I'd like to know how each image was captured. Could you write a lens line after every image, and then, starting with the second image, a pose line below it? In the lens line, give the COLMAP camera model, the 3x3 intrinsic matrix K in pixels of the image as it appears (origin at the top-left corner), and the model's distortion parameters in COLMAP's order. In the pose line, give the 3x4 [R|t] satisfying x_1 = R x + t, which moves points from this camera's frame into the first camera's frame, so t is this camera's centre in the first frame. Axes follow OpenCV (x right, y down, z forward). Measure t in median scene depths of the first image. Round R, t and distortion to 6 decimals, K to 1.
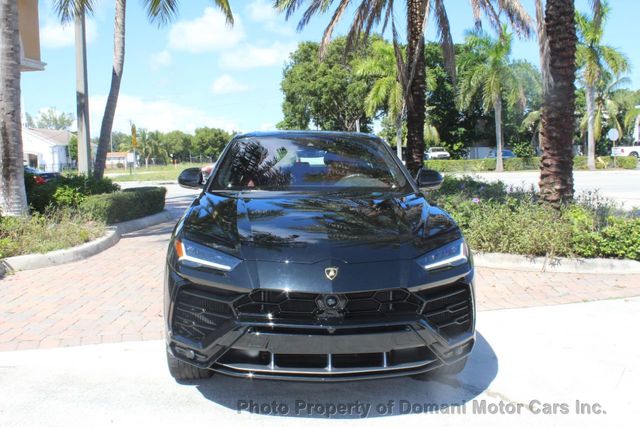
lens RADIAL K [[656.8, 0, 318.3], [0, 656.8, 215.4], [0, 0, 1]] dist [-0.084076, 0.000000]
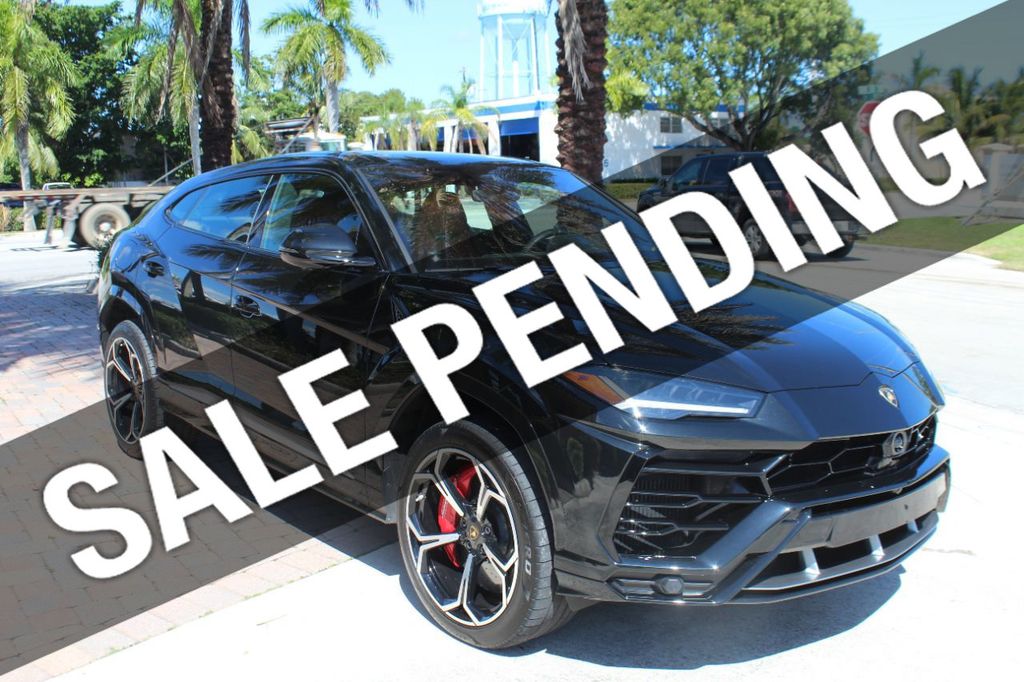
lens RADIAL K [[1050.8, 0, 510.1], [0, 1050.8, 333.6], [0, 0, 1]] dist [-0.084076, 0.000000]
pose [[0.810323, -0.083217, 0.580044, -0.743318], [0.059253, 0.996427, 0.060177, -0.043229], [-0.582980, -0.014393, 0.812359, 0.394221]]
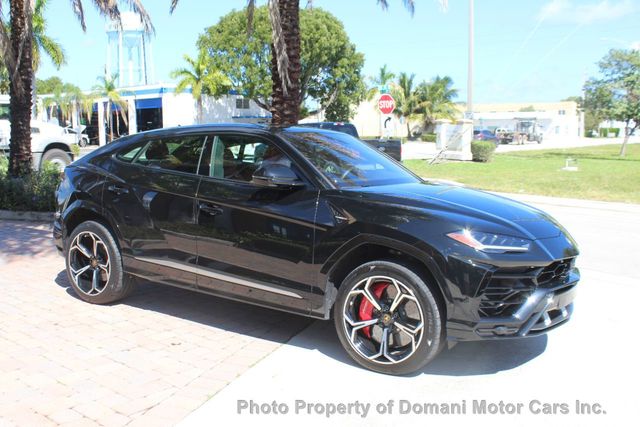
lens RADIAL K [[656.8, 0, 318.8], [0, 656.8, 216.3], [0, 0, 1]] dist [-0.084076, 0.000000]
pose [[0.605246, -0.084879, 0.791501, -1.220033], [0.068945, 0.996152, 0.054105, -0.063923], [-0.793048, 0.021823, 0.608769, 0.548038]]
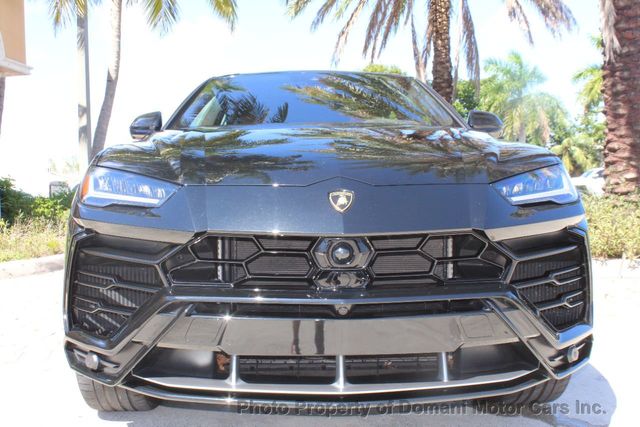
lens RADIAL K [[656.8, 0, 319.7], [0, 656.8, 213.0], [0, 0, 1]] dist [-0.084076, 0.000000]
pose [[0.999524, -0.011850, -0.028482, 0.015691], [0.009839, 0.997516, -0.069747, 0.123323], [0.029238, 0.069434, 0.997158, 0.432632]]
